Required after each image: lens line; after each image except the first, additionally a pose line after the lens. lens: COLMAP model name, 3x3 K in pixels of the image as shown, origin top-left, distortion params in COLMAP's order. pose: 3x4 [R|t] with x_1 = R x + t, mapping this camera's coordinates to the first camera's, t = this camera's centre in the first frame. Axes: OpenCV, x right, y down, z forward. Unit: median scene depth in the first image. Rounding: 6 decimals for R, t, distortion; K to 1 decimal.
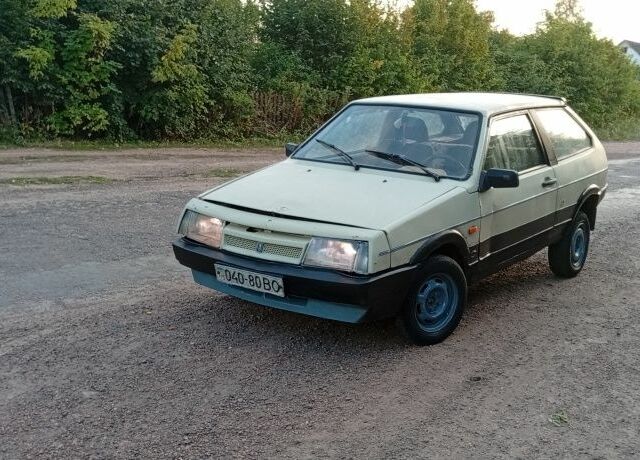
lens RADIAL K [[826.6, 0, 320.0], [0, 826.6, 230.0], [0, 0, 1]] dist [0.202822, -0.553930]
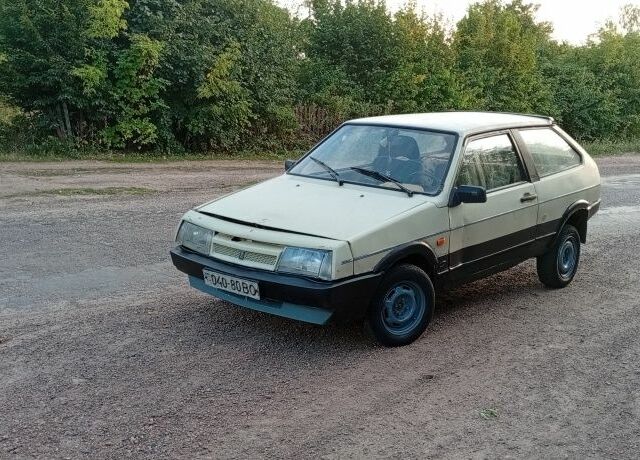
lens RADIAL K [[826.6, 0, 320.0], [0, 826.6, 230.0], [0, 0, 1]] dist [0.202822, -0.553930]
pose [[0.996569, 0.009955, -0.082169, 0.085275], [-0.010875, 0.999883, -0.010757, -0.001392], [0.082053, 0.011614, 0.996560, -0.069300]]
